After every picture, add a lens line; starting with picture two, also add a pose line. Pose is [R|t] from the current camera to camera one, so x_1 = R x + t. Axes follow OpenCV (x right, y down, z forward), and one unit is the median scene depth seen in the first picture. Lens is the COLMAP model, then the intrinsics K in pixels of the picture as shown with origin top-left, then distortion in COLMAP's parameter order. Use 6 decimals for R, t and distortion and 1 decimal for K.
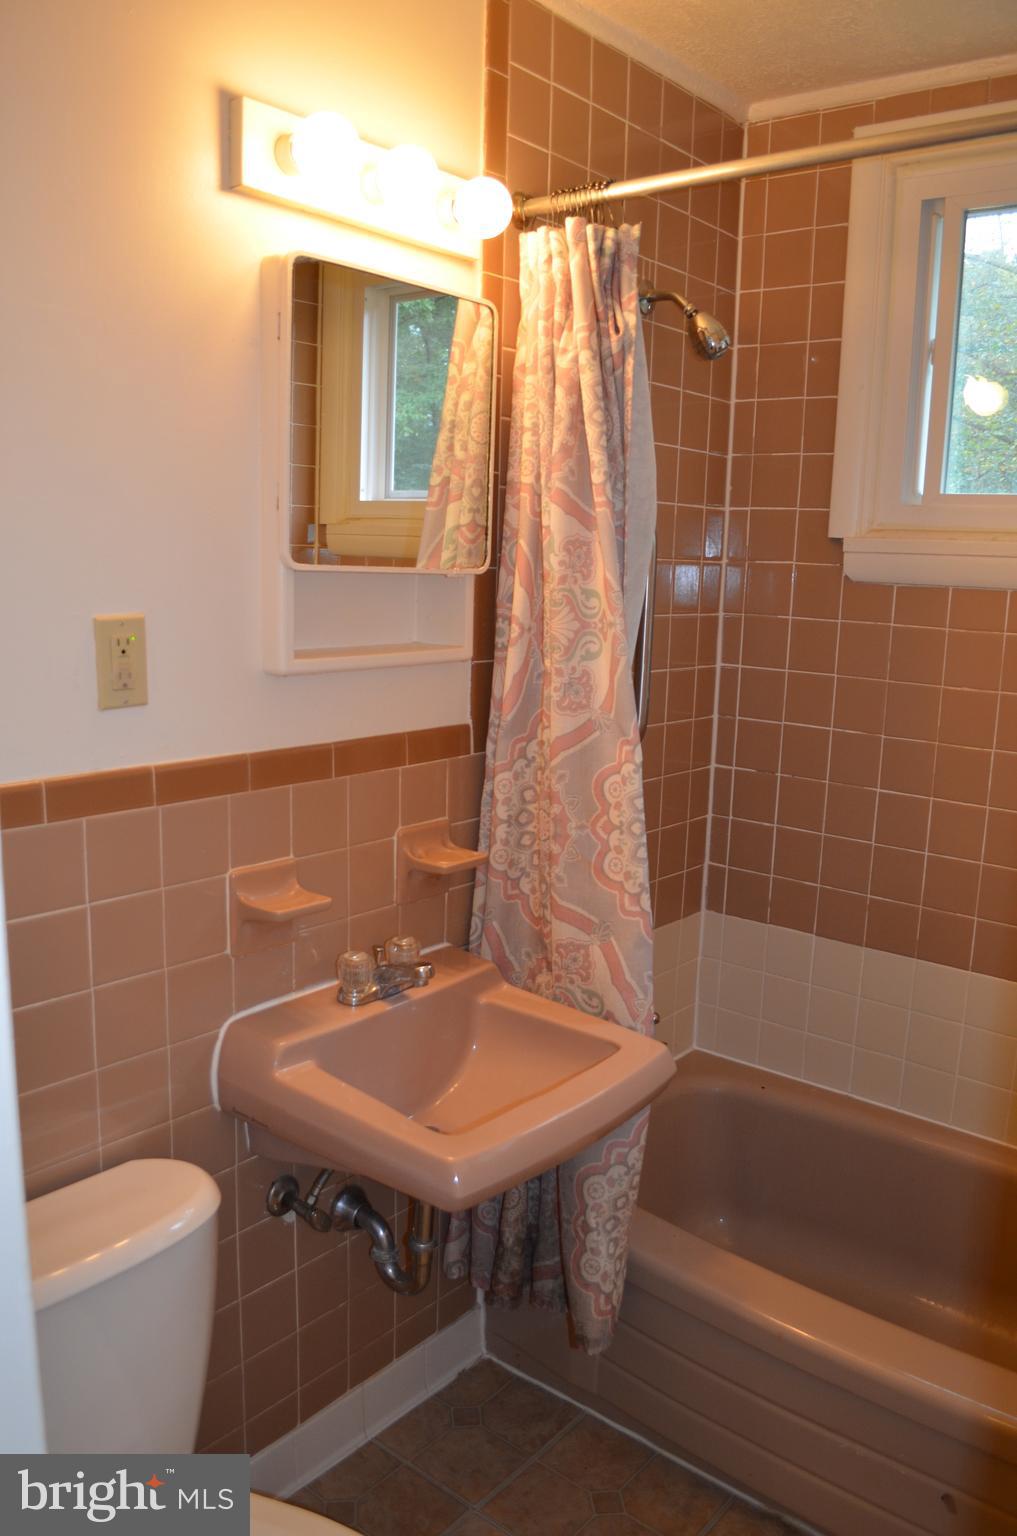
lens RADIAL K [[1207.7, 0, 501.7], [0, 1207.7, 770.1], [0, 0, 1]] dist [-0.085819, 0.015837]
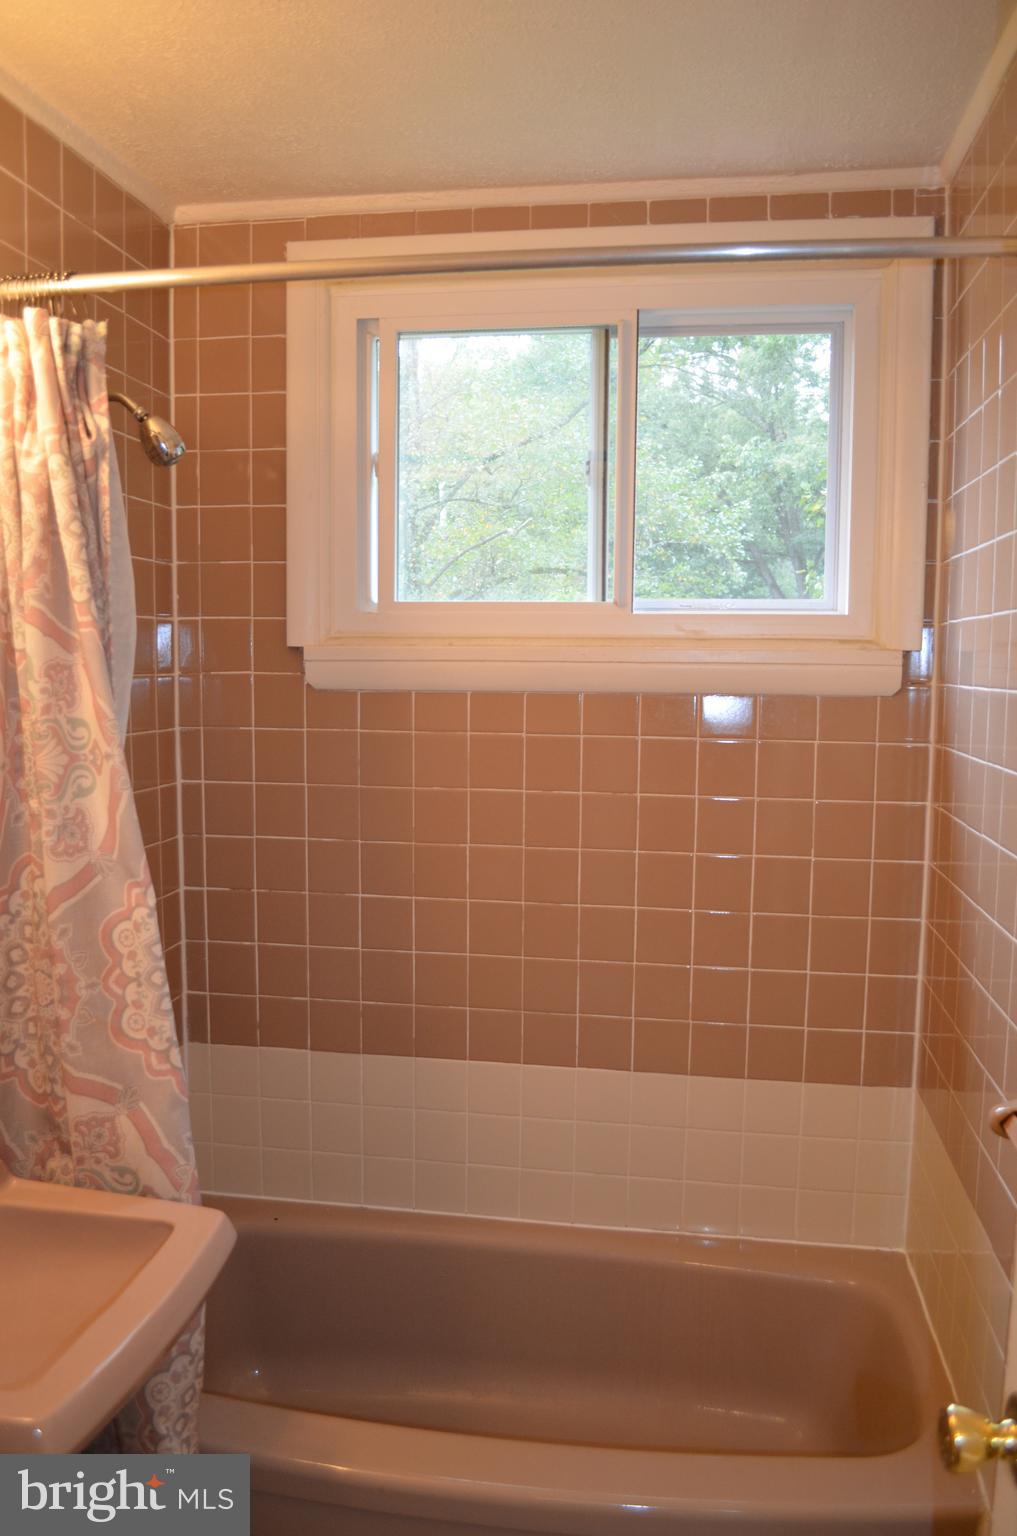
lens RADIAL K [[1207.7, 0, 509.1], [0, 1207.7, 773.0], [0, 0, 1]] dist [-0.085819, 0.015837]
pose [[0.861965, -0.073278, 0.501644, -0.090108], [0.109325, 0.993085, -0.042786, -0.033709], [-0.495040, 0.091722, 0.864015, 0.072797]]
